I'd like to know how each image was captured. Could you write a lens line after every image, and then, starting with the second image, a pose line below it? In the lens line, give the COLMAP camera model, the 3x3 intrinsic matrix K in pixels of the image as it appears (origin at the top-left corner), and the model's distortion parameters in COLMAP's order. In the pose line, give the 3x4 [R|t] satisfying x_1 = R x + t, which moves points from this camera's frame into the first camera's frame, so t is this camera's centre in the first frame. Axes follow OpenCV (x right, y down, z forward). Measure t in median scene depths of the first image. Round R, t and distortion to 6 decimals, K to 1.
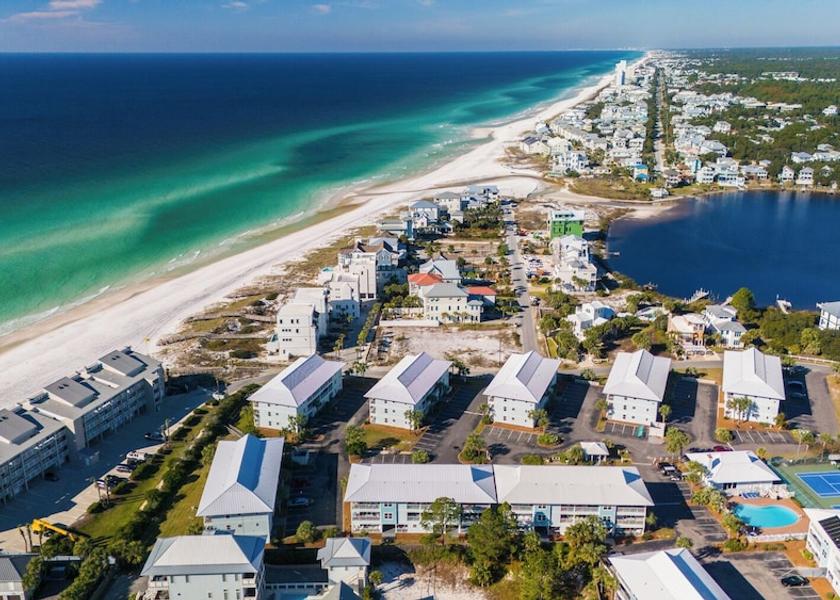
lens RADIAL K [[779.9, 0, 420.0], [0, 779.9, 300.0], [0, 0, 1]] dist [0.113758, -0.172672]
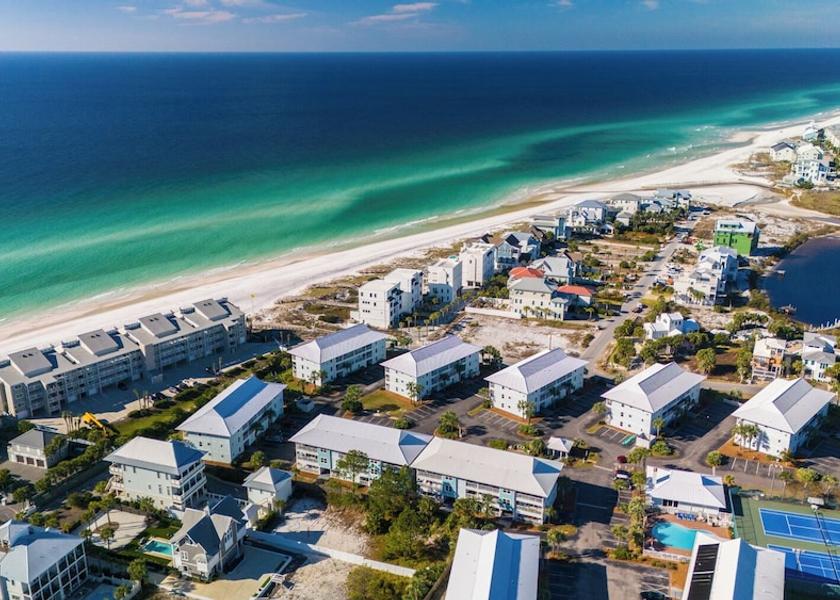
lens RADIAL K [[779.9, 0, 420.0], [0, 779.9, 300.0], [0, 0, 1]] dist [0.113758, -0.172672]
pose [[0.926958, 0.115857, -0.356827, 0.278946], [-0.115127, 0.993076, 0.023363, 0.000222], [0.357063, 0.019424, 0.933878, -0.011069]]
